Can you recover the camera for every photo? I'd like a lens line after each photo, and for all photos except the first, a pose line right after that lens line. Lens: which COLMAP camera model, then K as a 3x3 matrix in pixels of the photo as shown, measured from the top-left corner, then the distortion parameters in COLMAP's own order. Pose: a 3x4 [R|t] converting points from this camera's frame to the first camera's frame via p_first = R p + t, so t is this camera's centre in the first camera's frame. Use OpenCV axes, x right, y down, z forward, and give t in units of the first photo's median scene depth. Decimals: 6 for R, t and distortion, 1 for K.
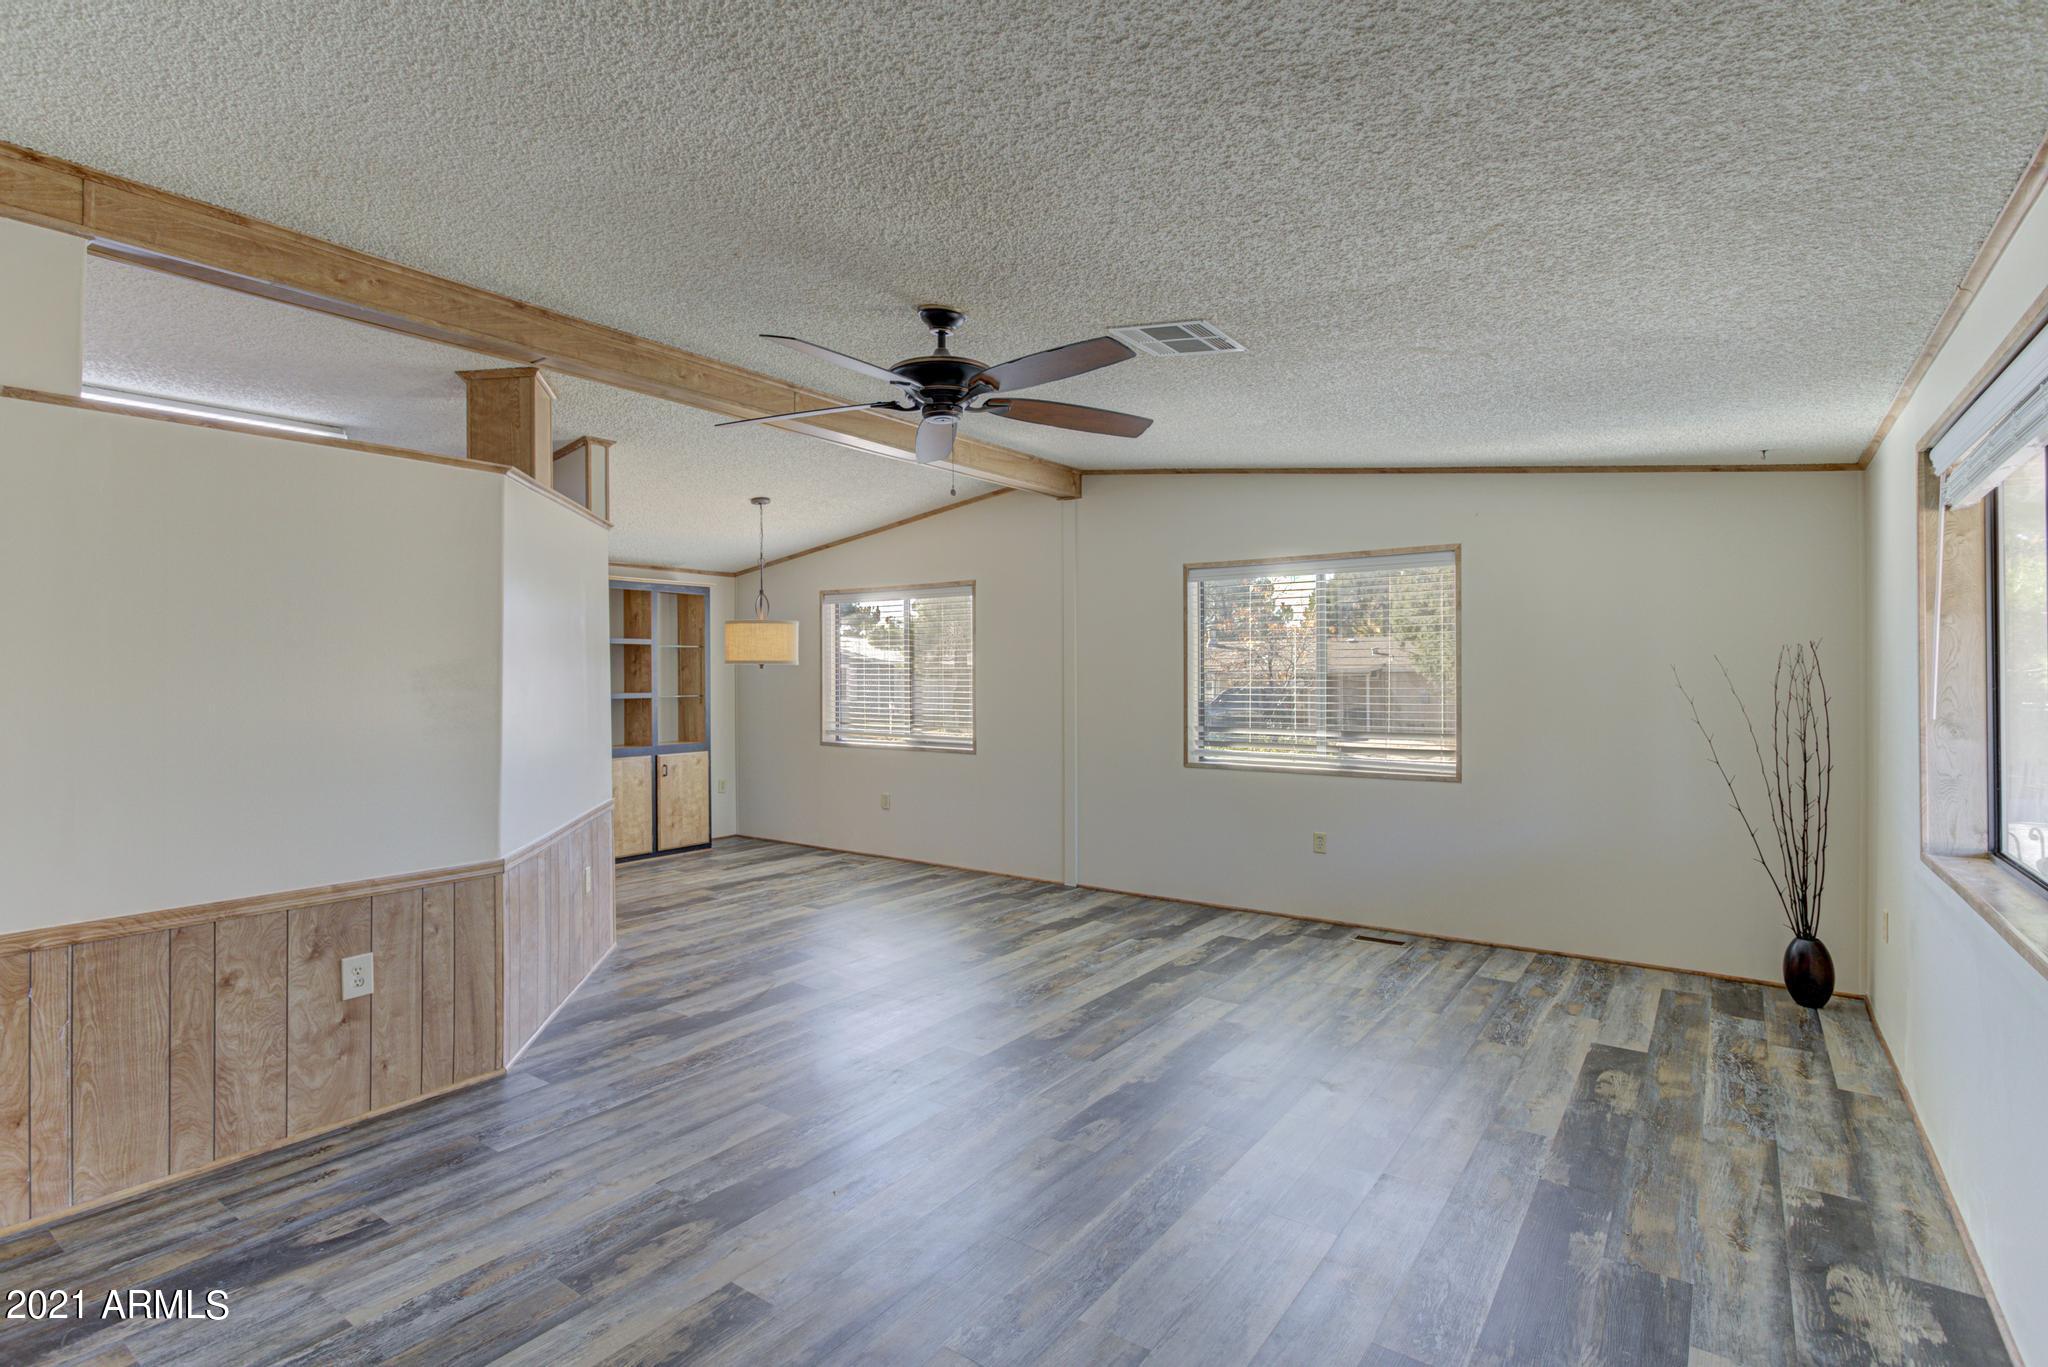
lens RADIAL K [[995.9, 0, 1054.0], [0, 995.9, 682.9], [0, 0, 1]] dist [-0.015843, 0.004336]
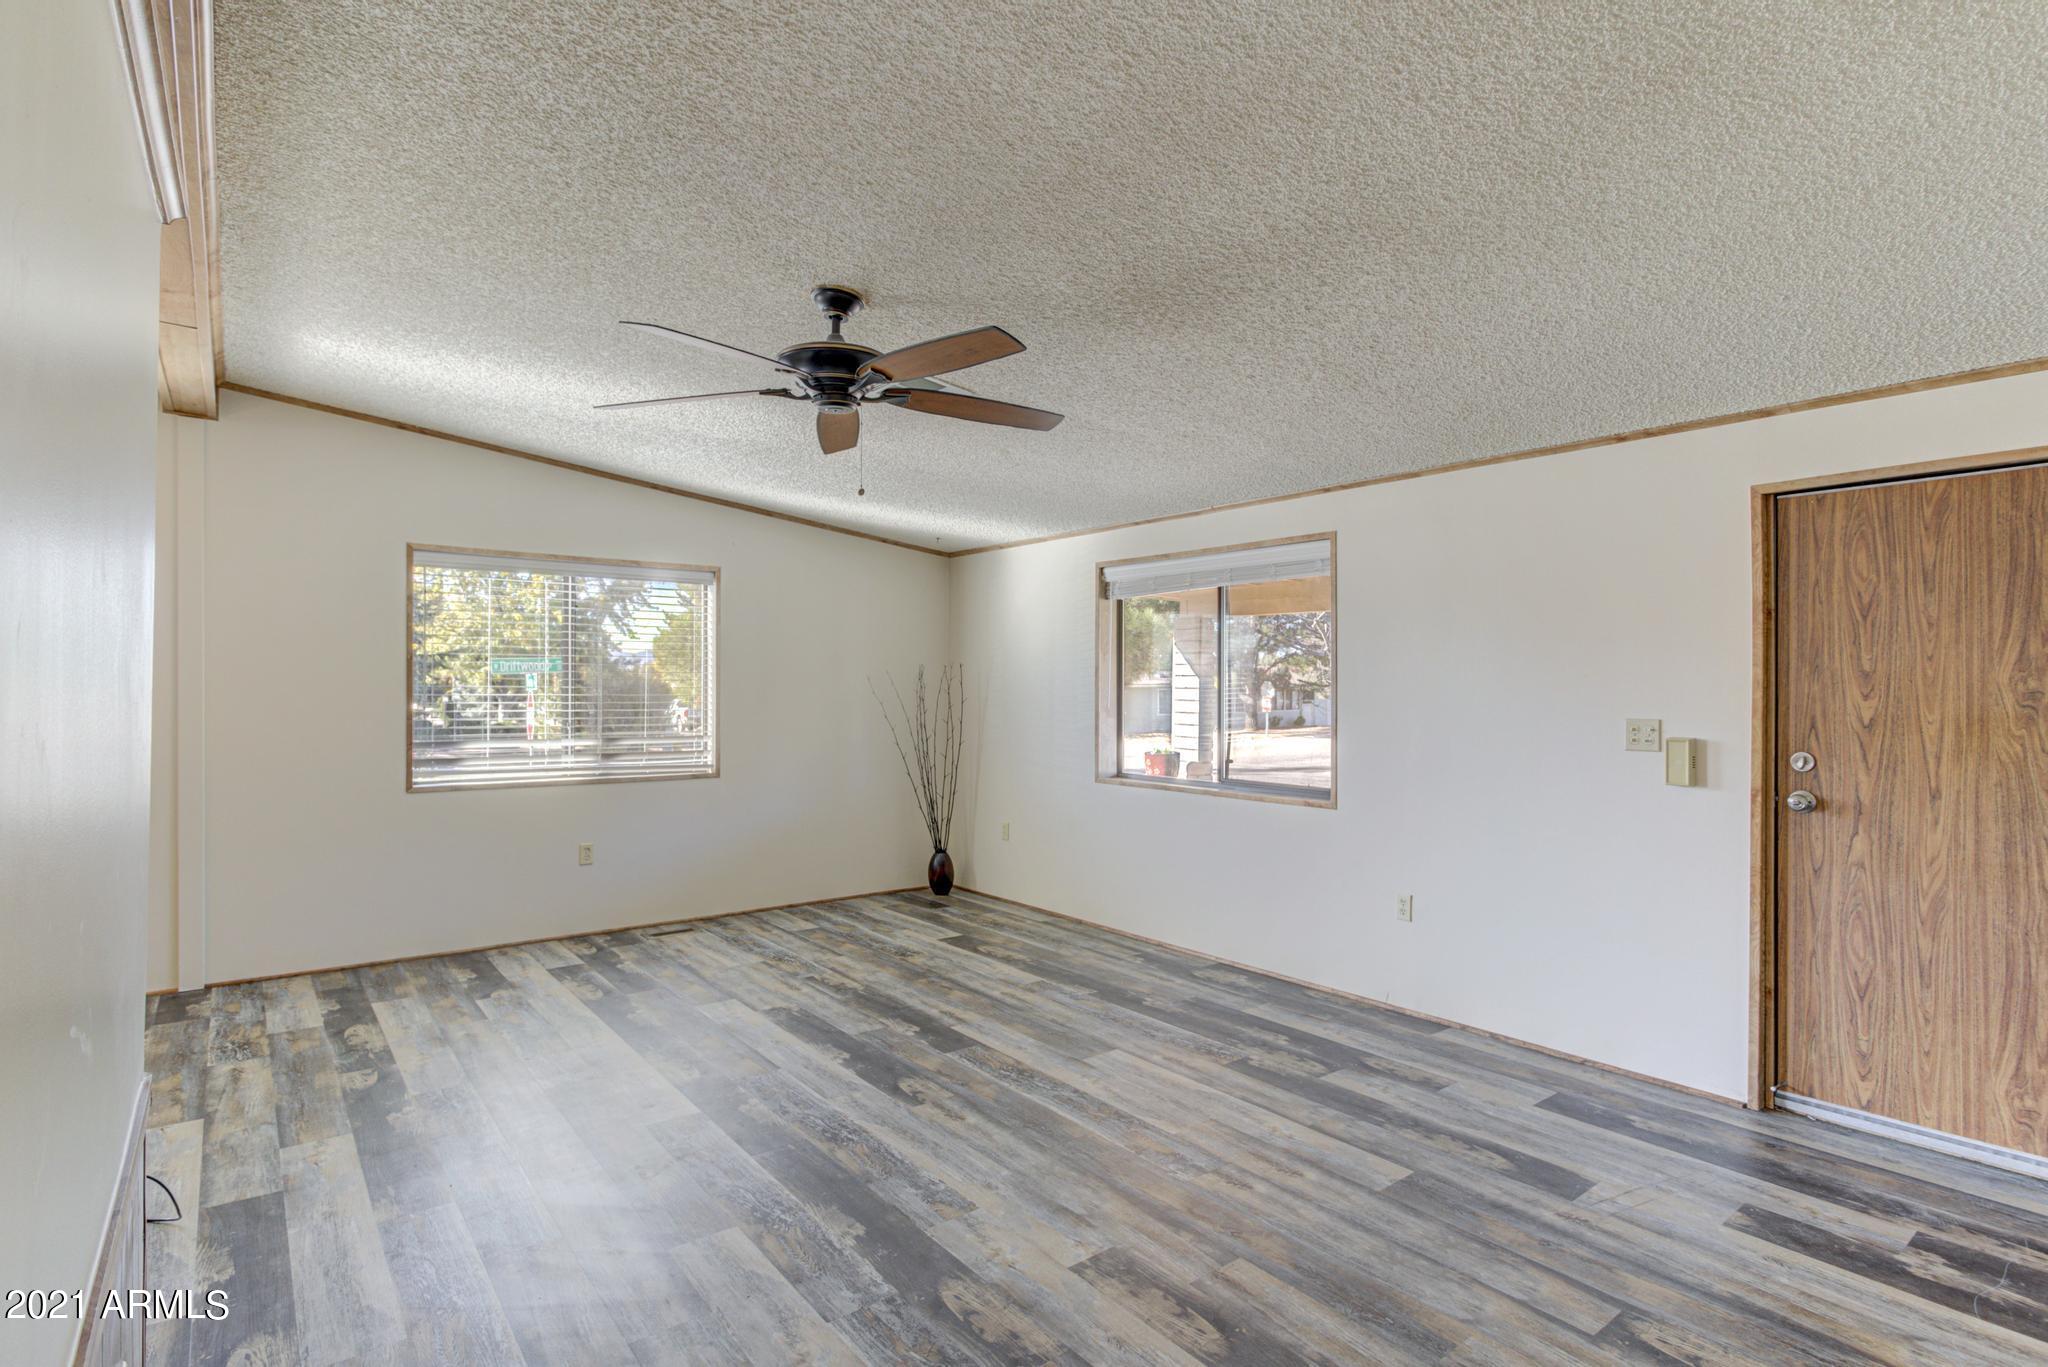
lens RADIAL K [[995.9, 0, 1035.5], [0, 995.9, 688.3], [0, 0, 1]] dist [-0.015843, 0.004336]
pose [[0.293980, 0.003872, 0.955804, -0.838810], [0.006091, 0.999964, -0.005925, 0.010934], [-0.955792, 0.007564, 0.293946, 0.466933]]
